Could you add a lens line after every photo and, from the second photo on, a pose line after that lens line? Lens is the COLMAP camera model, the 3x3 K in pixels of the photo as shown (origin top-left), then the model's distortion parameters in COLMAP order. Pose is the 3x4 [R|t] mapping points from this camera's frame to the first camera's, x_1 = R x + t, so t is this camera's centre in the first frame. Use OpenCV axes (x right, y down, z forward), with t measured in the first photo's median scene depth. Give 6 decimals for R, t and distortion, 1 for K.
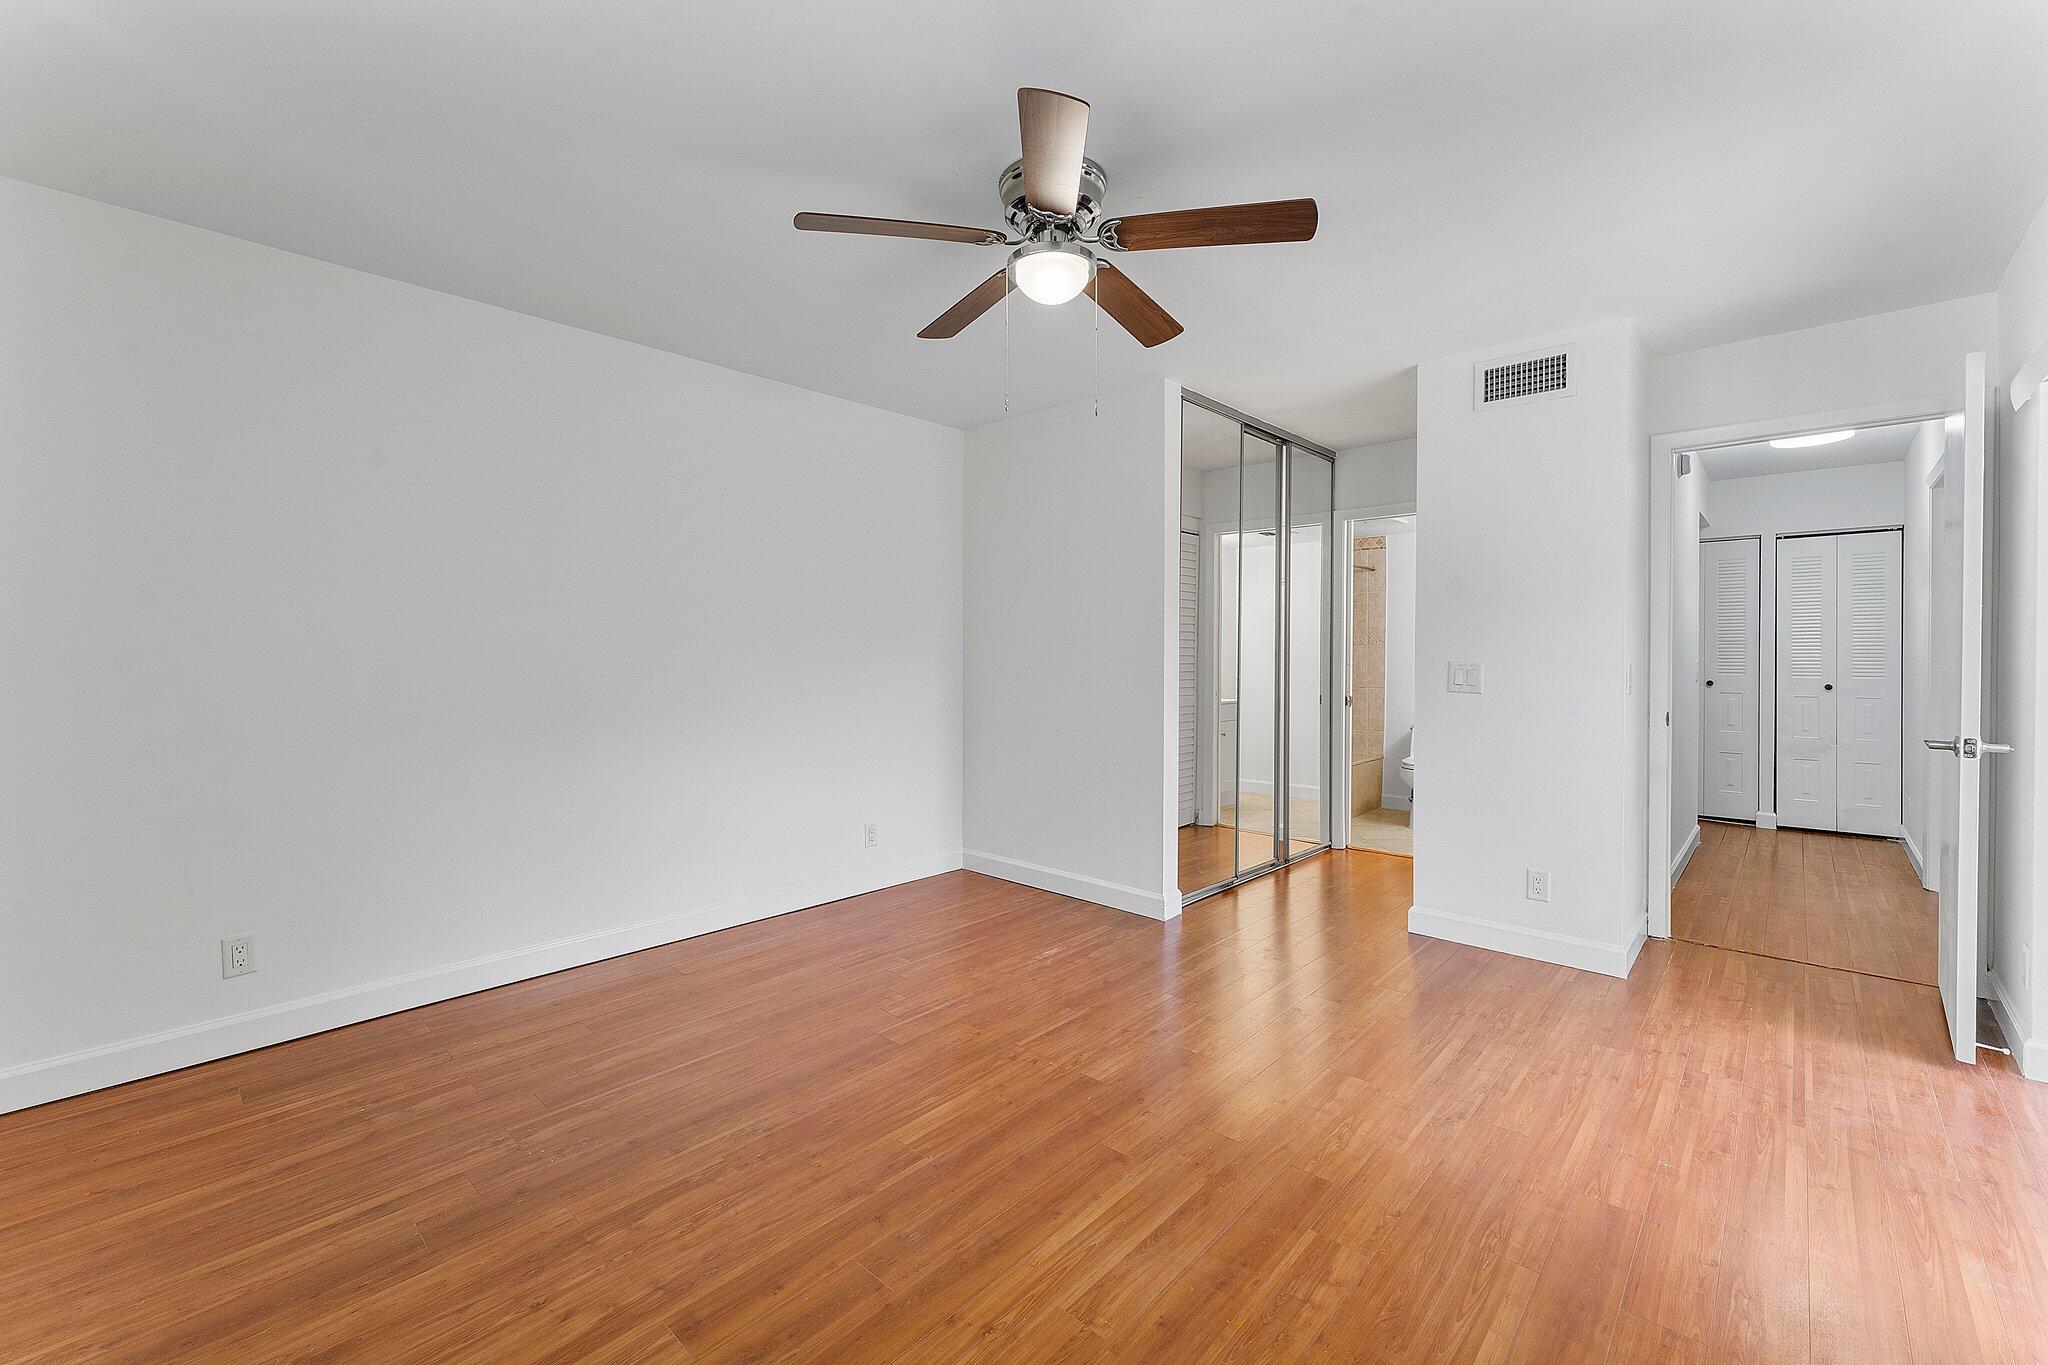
lens RADIAL K [[845.6, 0, 1025.0], [0, 845.6, 674.8], [0, 0, 1]] dist [-0.002017, -0.000332]
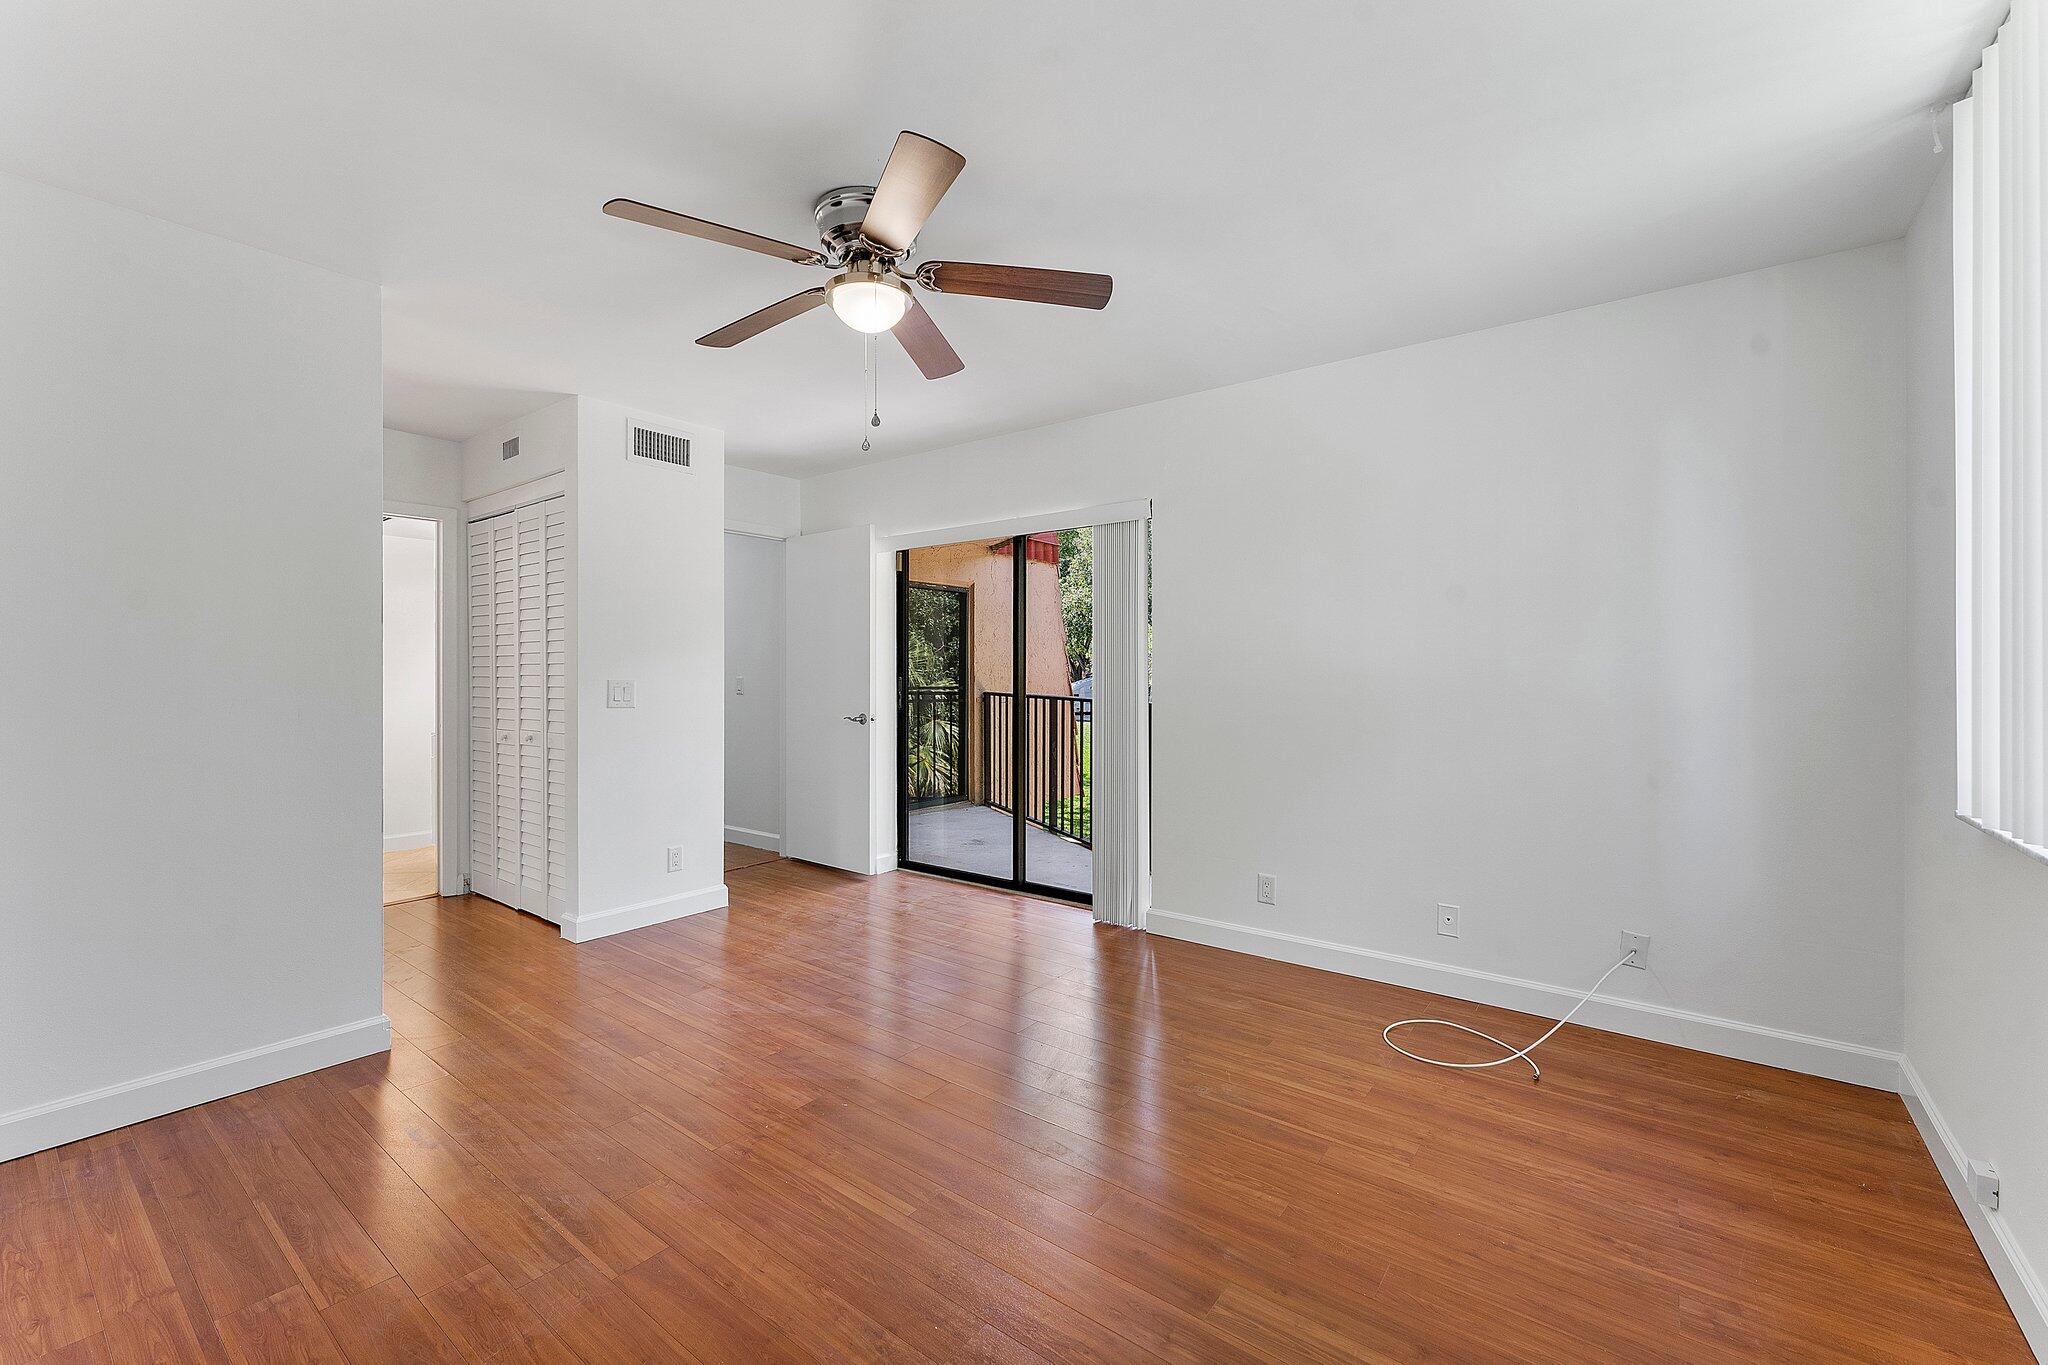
lens RADIAL K [[845.6, 0, 1025.0], [0, 845.6, 674.8], [0, 0, 1]] dist [-0.002017, -0.000332]
pose [[-0.075305, -0.005436, 0.997146, -0.871793], [0.032816, 0.999430, 0.007927, -0.017888], [-0.996620, 0.033319, -0.075084, 0.773779]]
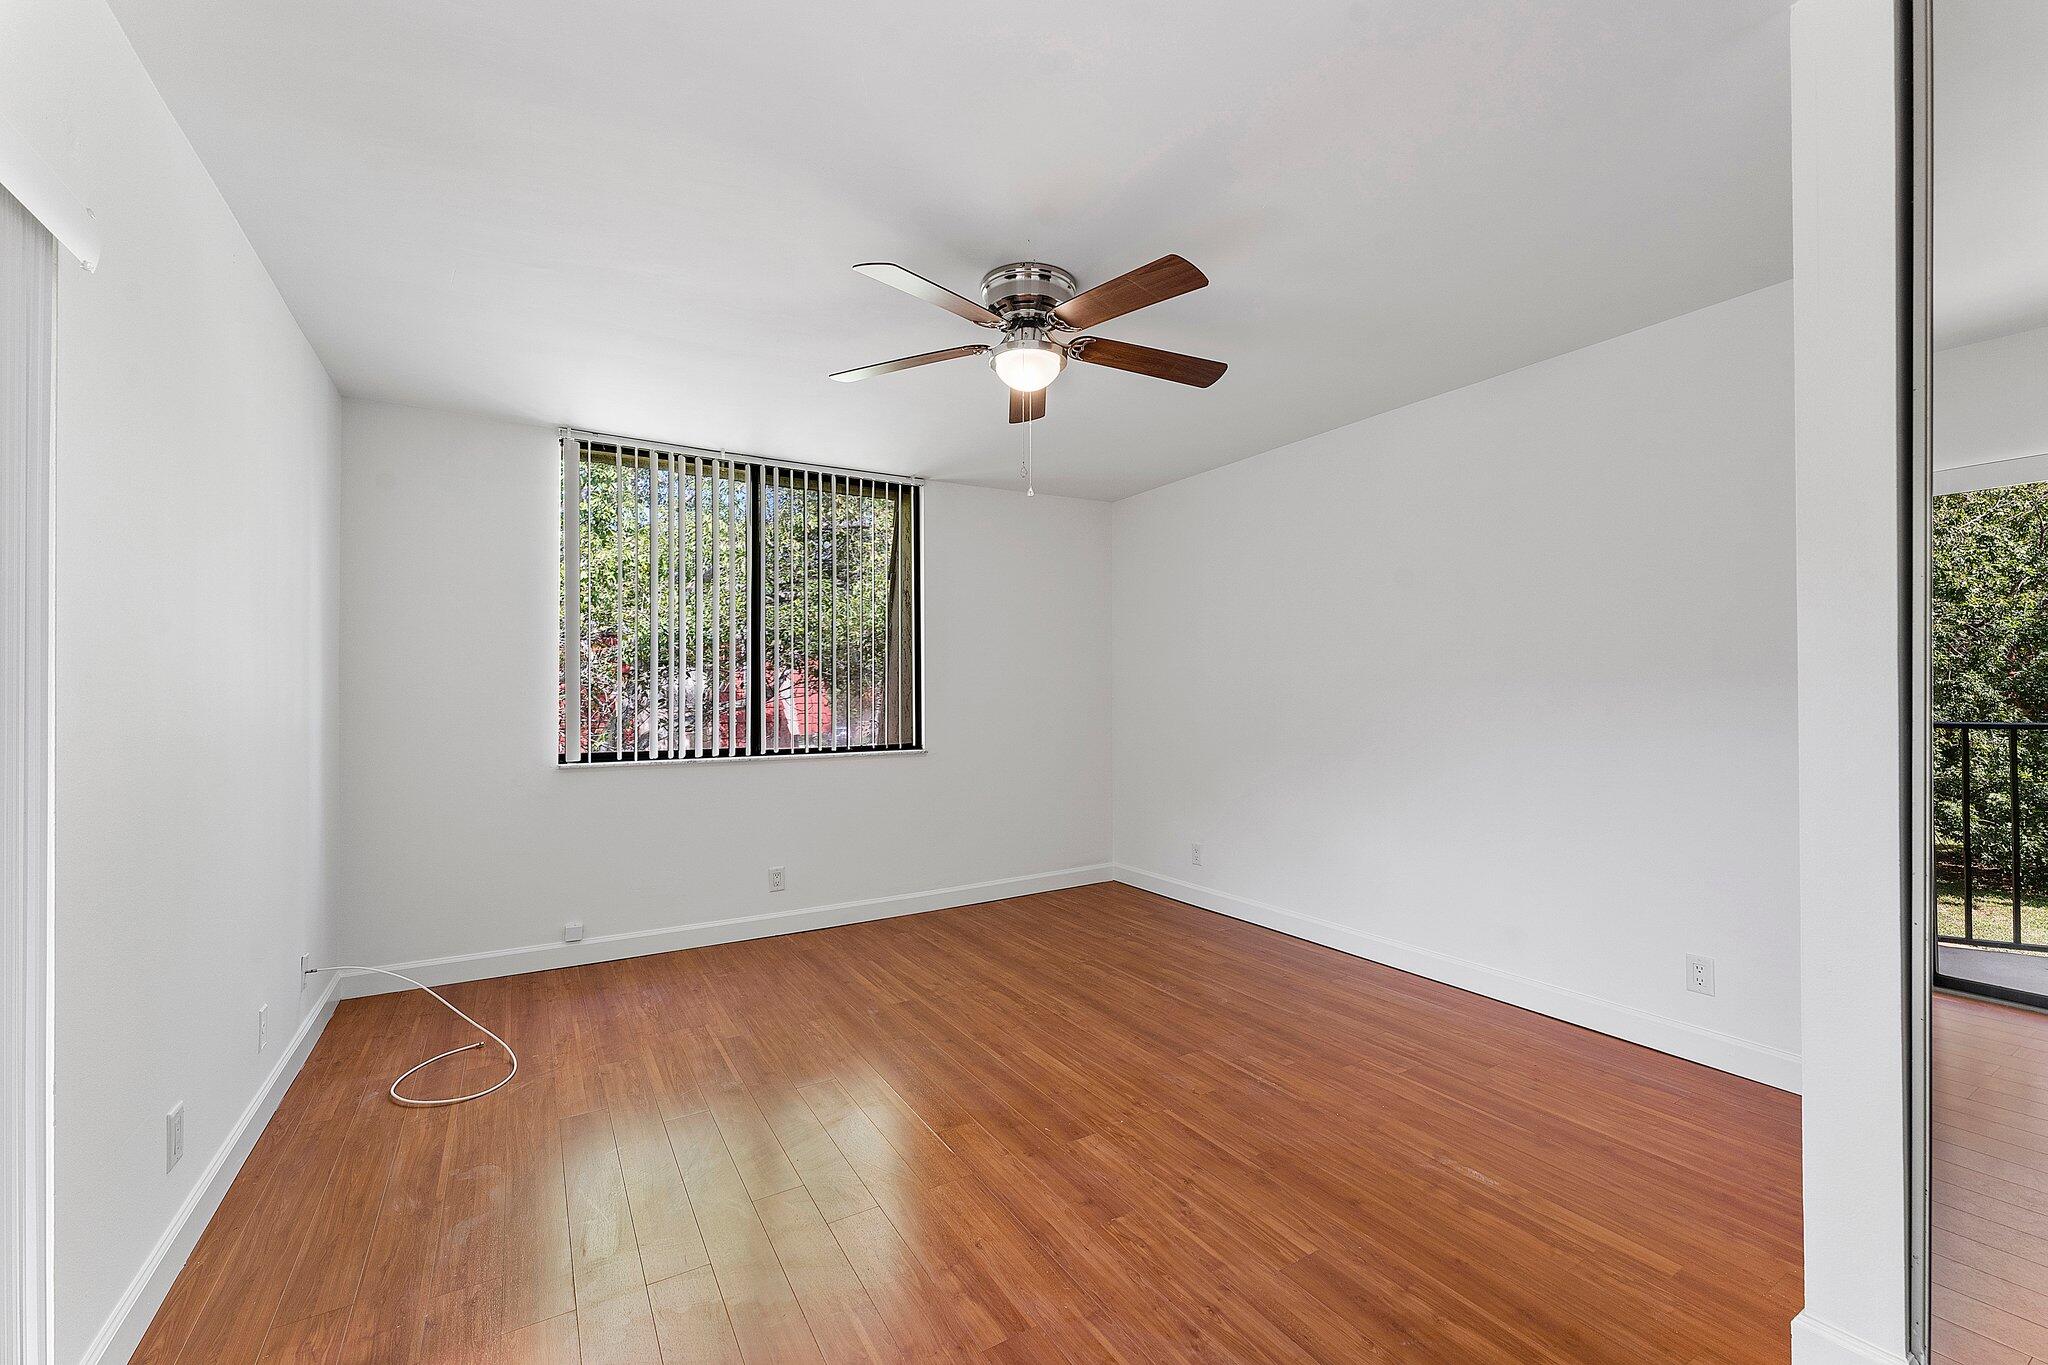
lens RADIAL K [[845.6, 0, 1025.0], [0, 845.6, 674.8], [0, 0, 1]] dist [-0.002017, -0.000332]
pose [[-0.291483, -0.023128, -0.956296, 0.981356], [-0.023811, 0.999573, -0.016917, -0.026849], [0.956280, 0.017840, -0.291909, 1.157414]]
